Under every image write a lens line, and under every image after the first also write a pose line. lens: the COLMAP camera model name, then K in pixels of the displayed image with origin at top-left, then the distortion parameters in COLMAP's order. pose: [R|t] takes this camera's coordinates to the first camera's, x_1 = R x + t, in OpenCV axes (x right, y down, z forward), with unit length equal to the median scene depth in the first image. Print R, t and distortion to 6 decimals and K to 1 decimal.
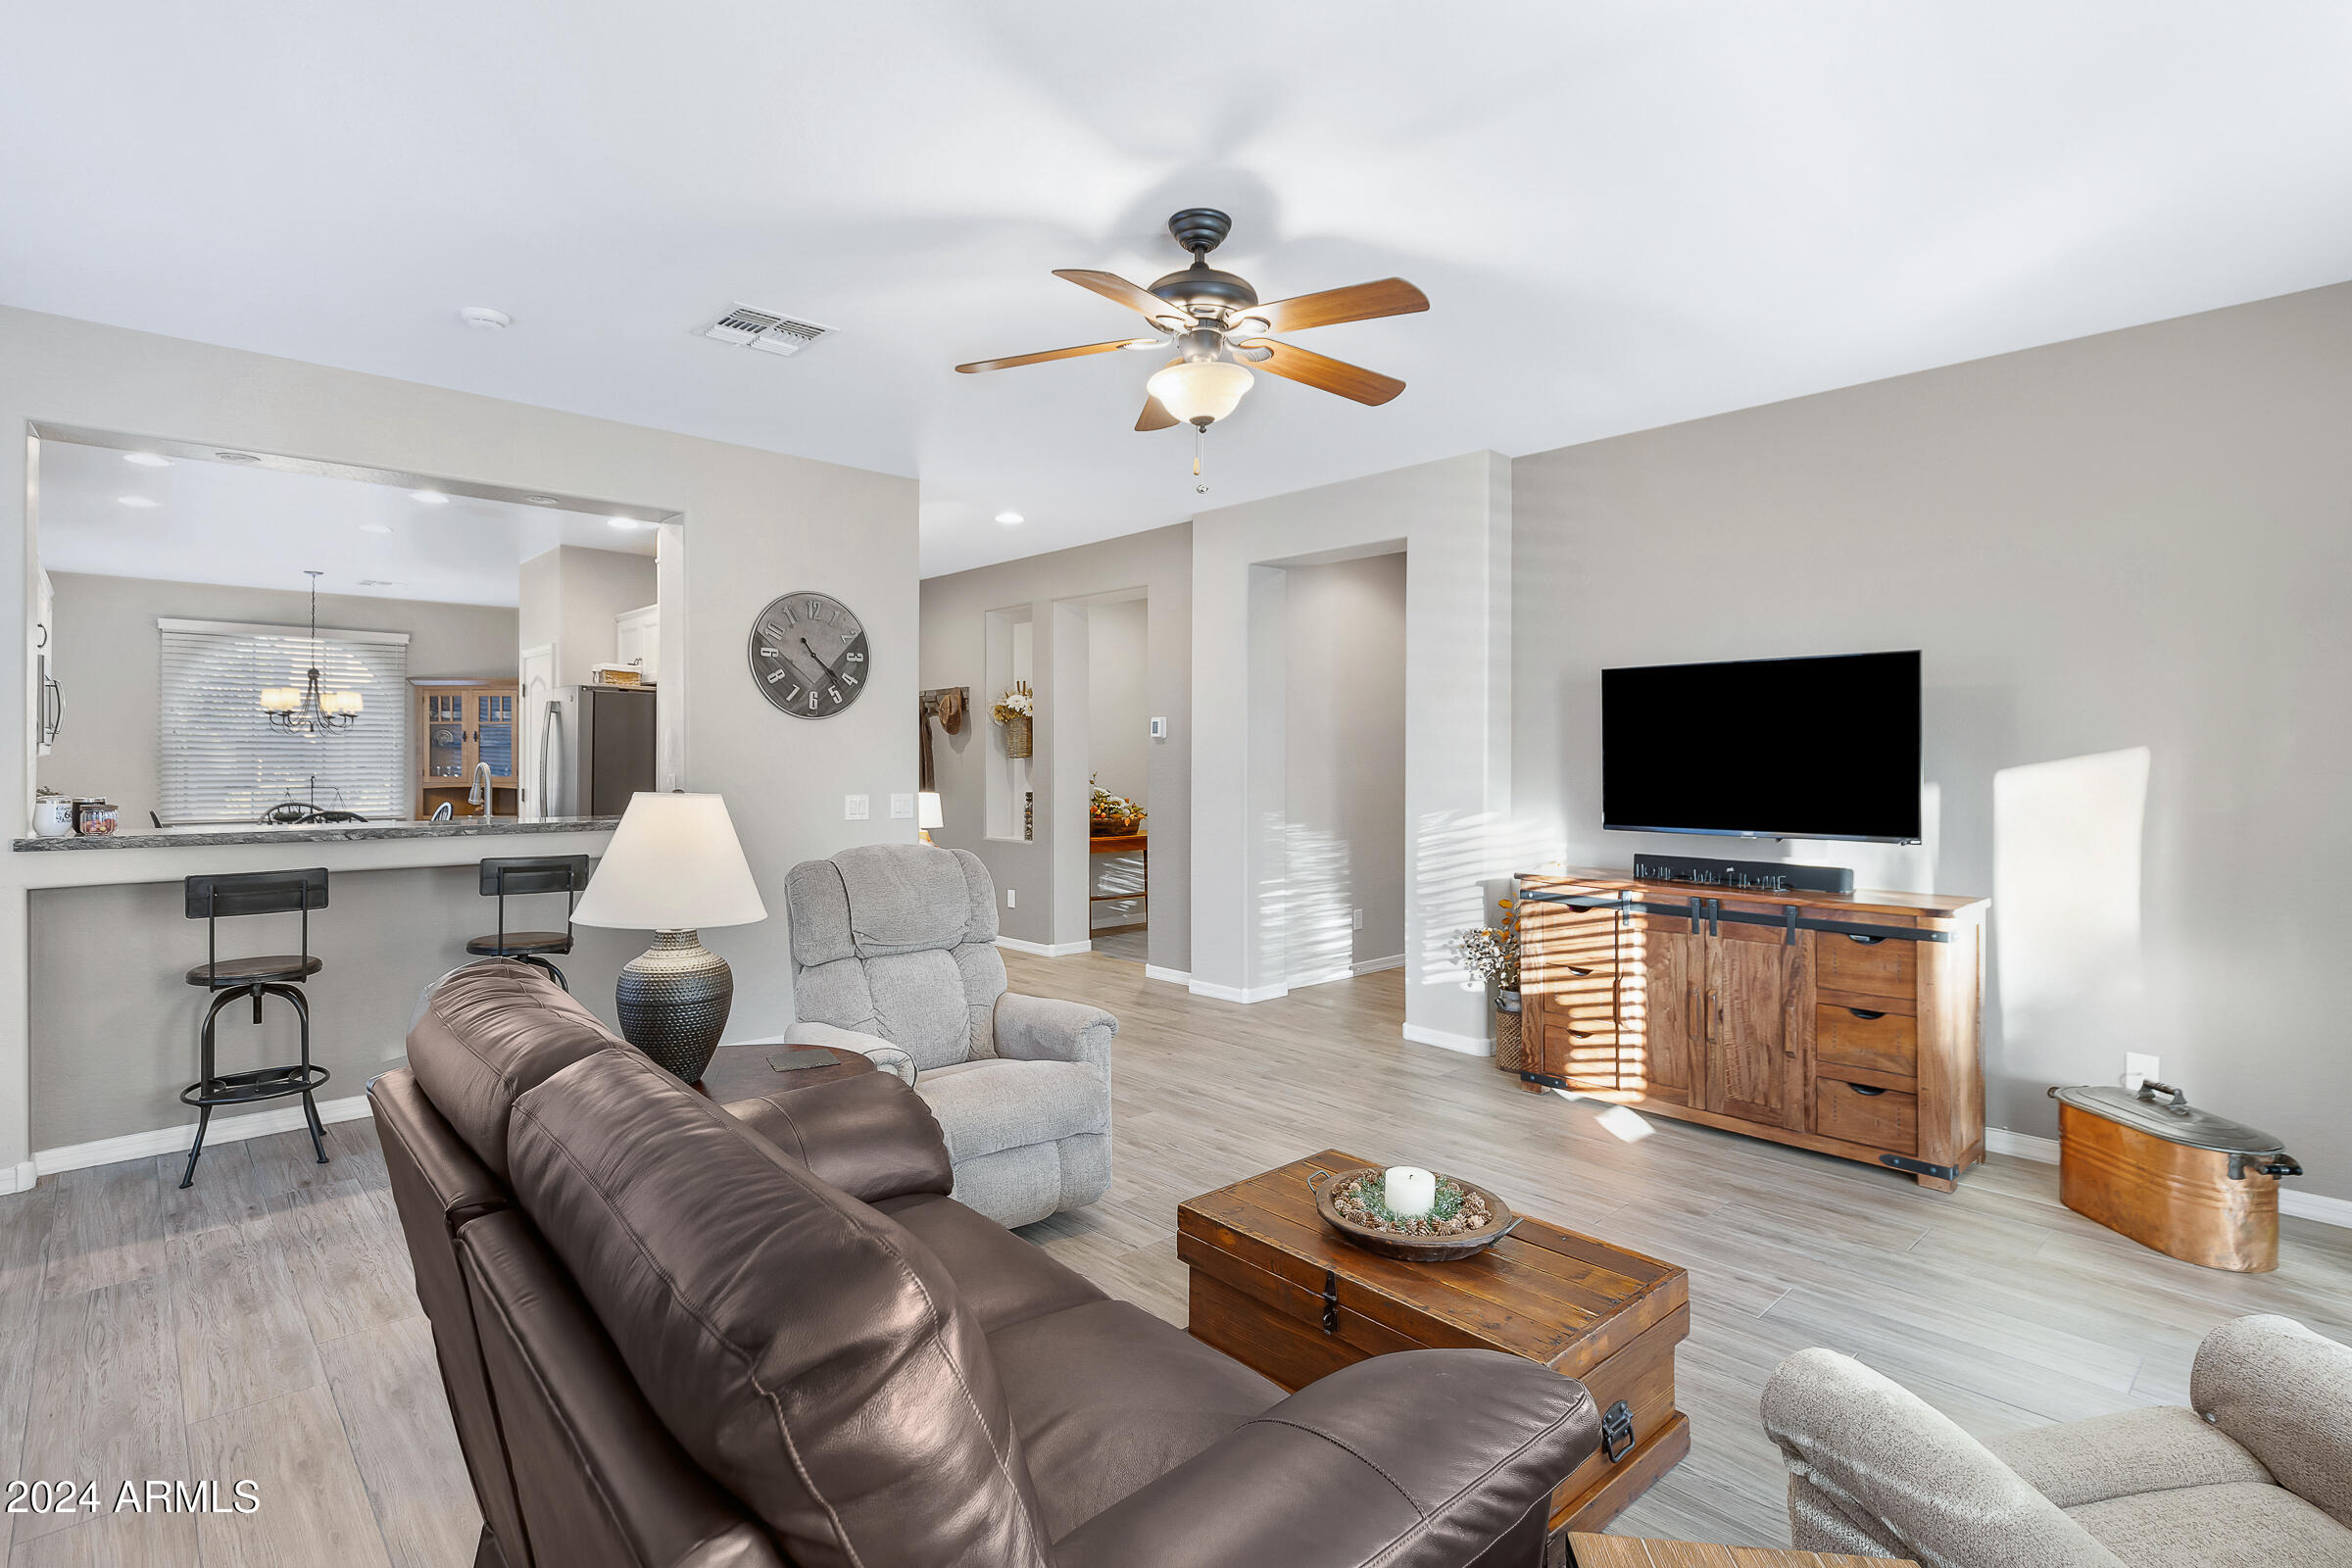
lens RADIAL K [[1143.5, 0, 1175.8], [0, 1143.5, 753.2], [0, 0, 1]] dist [0.001969, 0.000816]
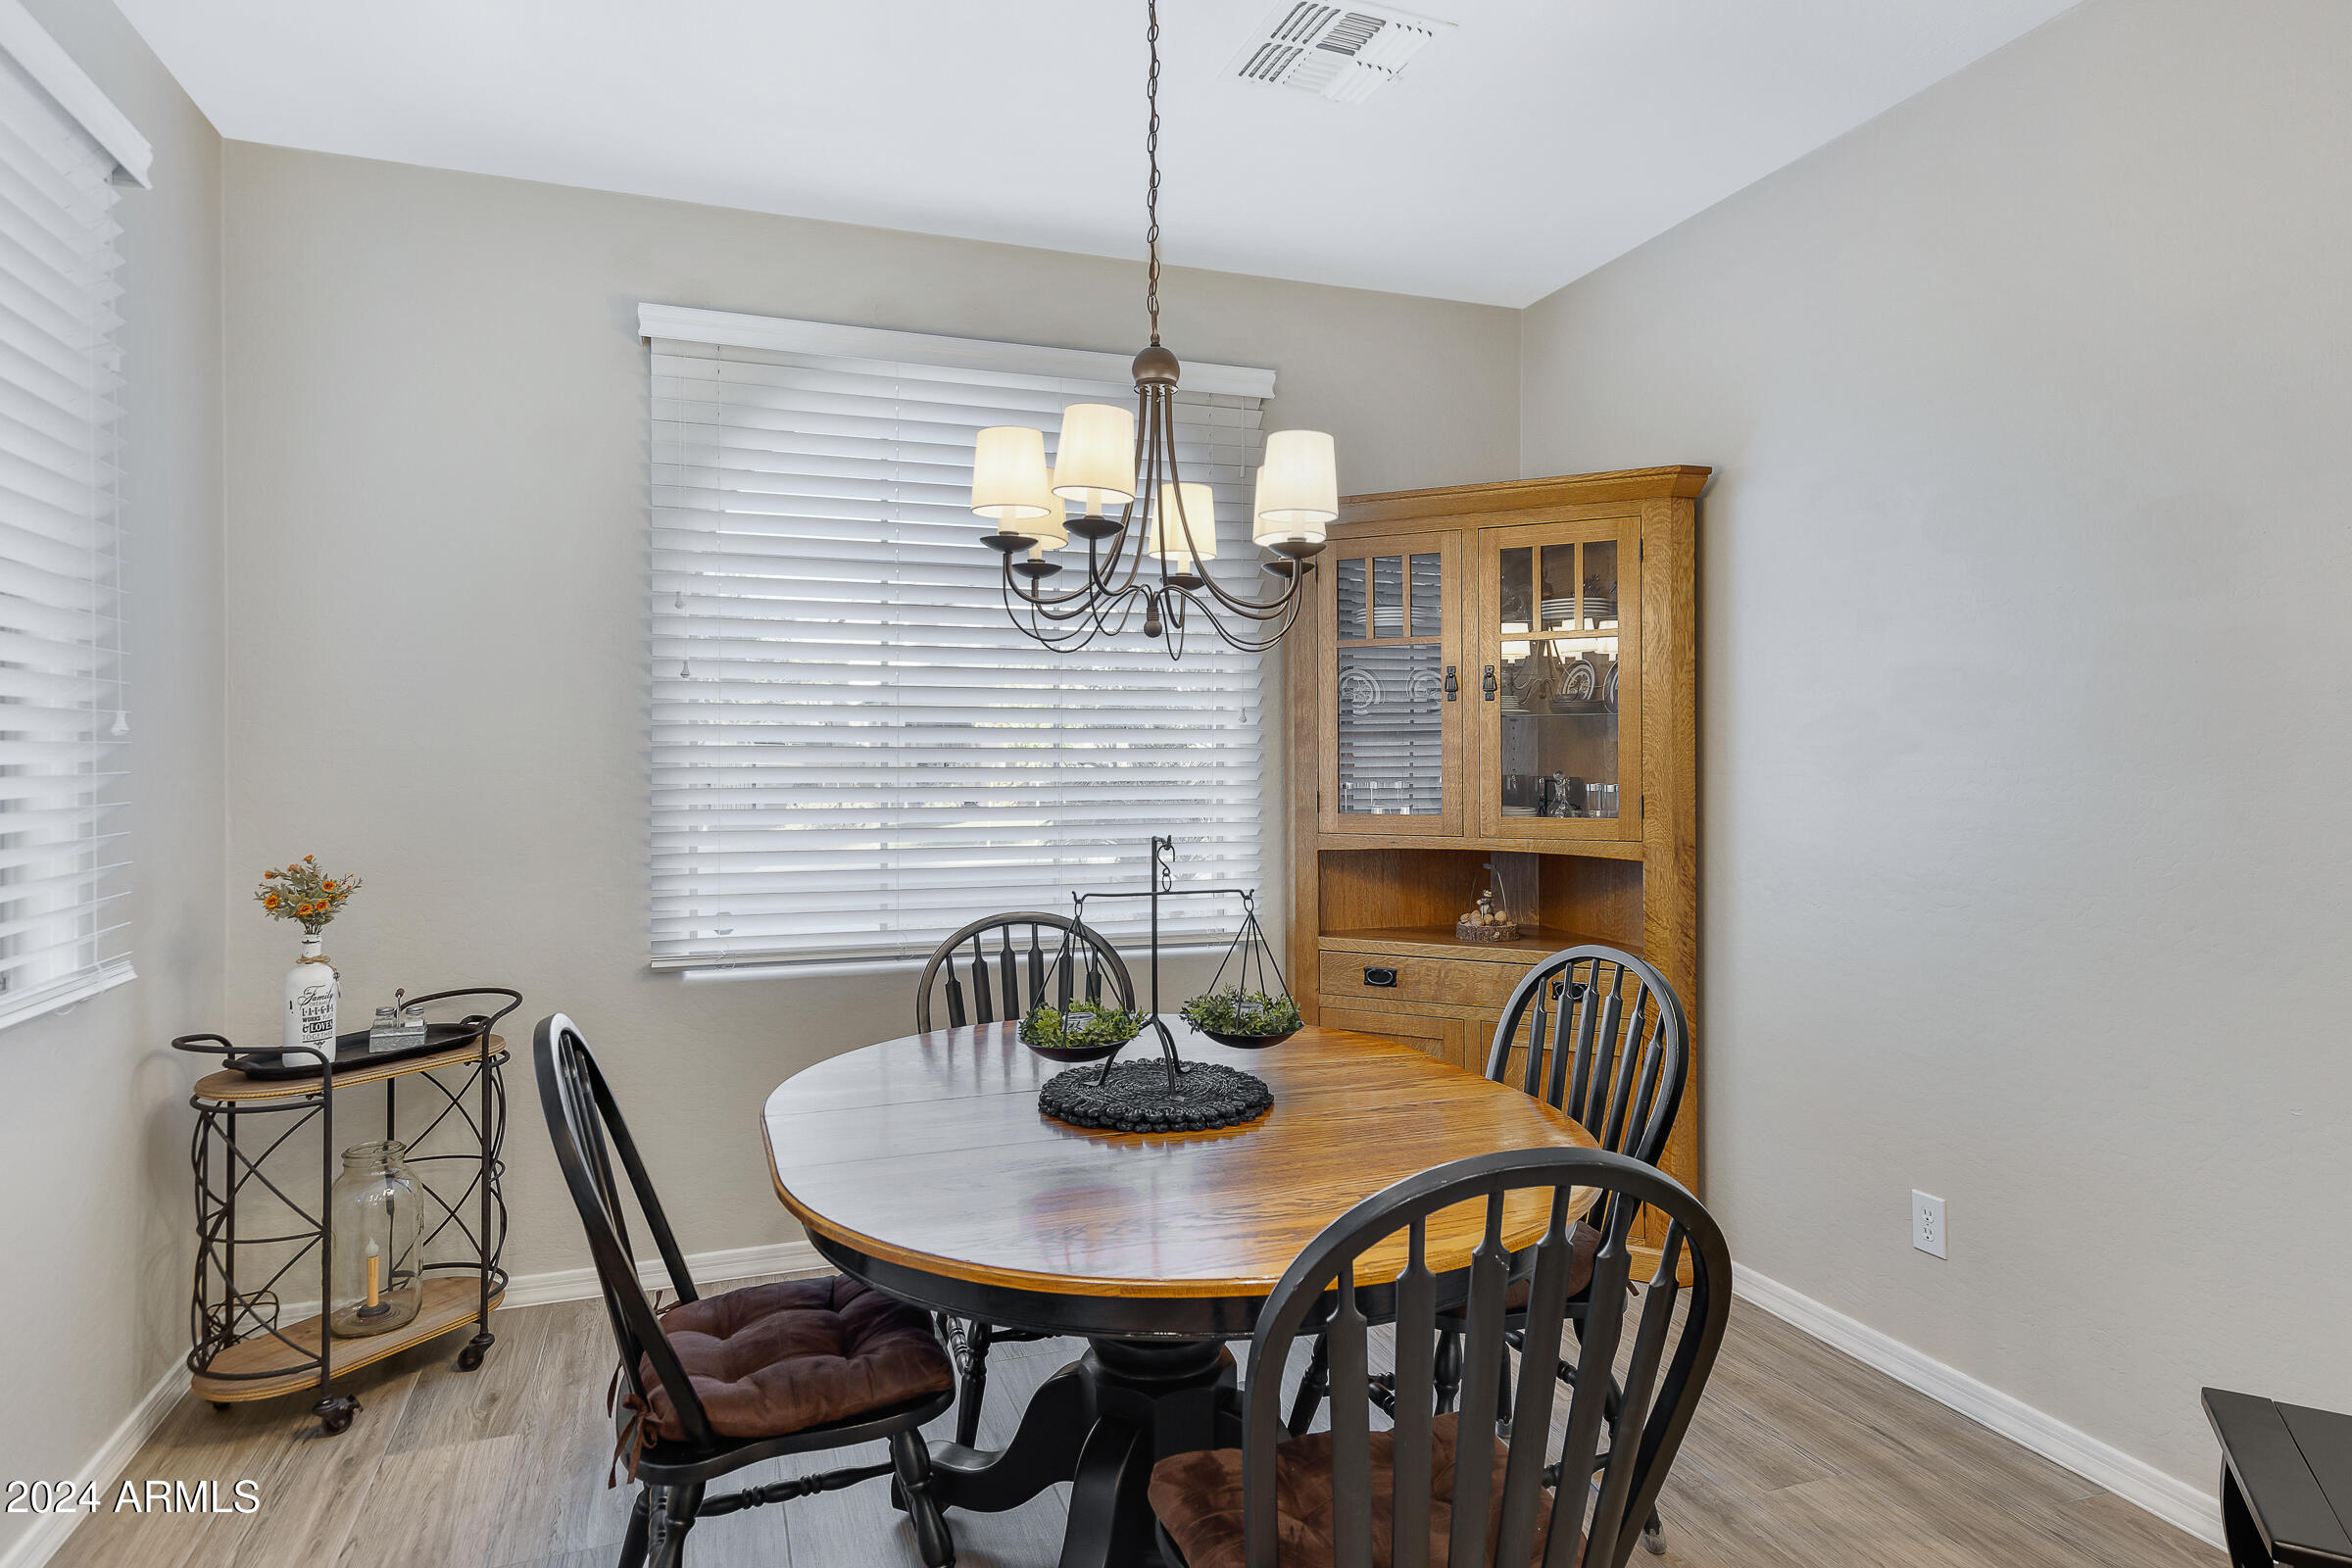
lens RADIAL K [[1229.0, 0, 1192.1], [0, 1229.0, 749.6], [0, 0, 1]] dist [0.043627, 0.000117]
pose [[0.924923, -0.001750, -0.380150, -1.143973], [0.003245, 0.999989, 0.003293, 0.002735], [0.380140, -0.004280, 0.924919, 1.369390]]
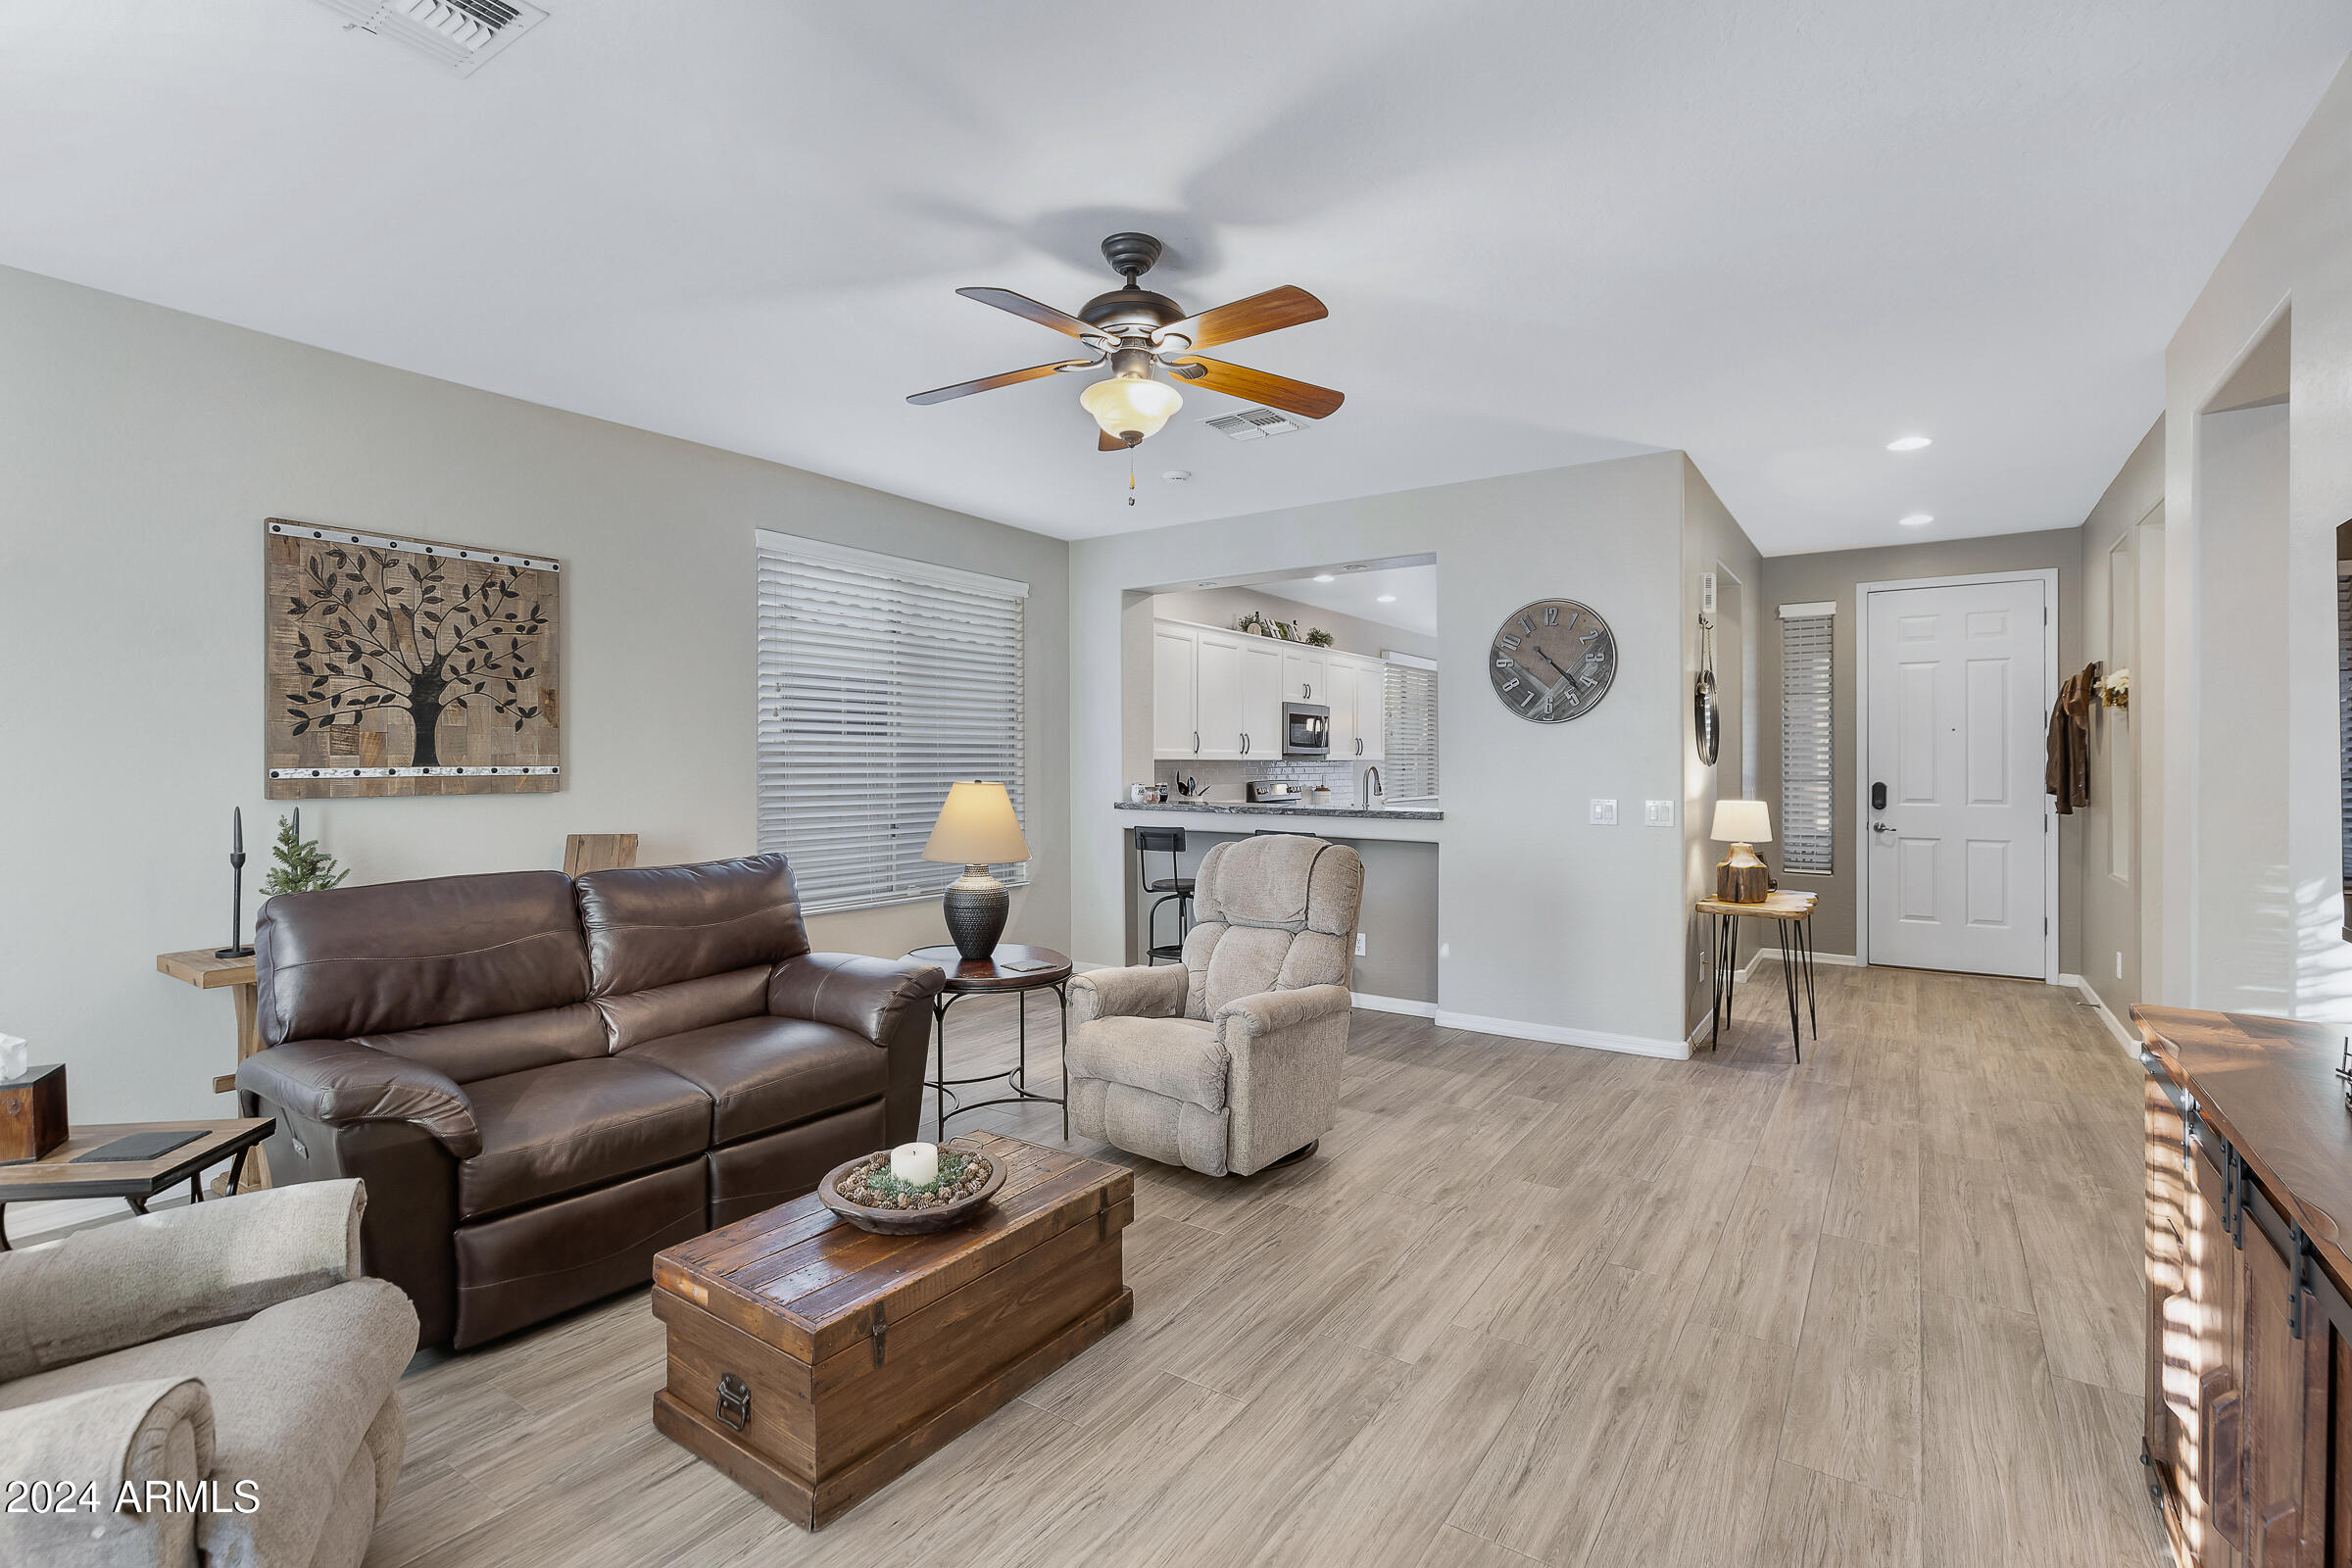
lens RADIAL K [[1080.0, 0, 1176.4], [0, 1080.0, 770.5], [0, 0, 1]] dist [-0.002243, -0.000139]
pose [[0.217415, 0.006754, -0.976056, 0.565439], [0.004142, 0.999961, 0.007842, 0.003900], [0.976070, -0.005748, 0.217379, 0.468421]]
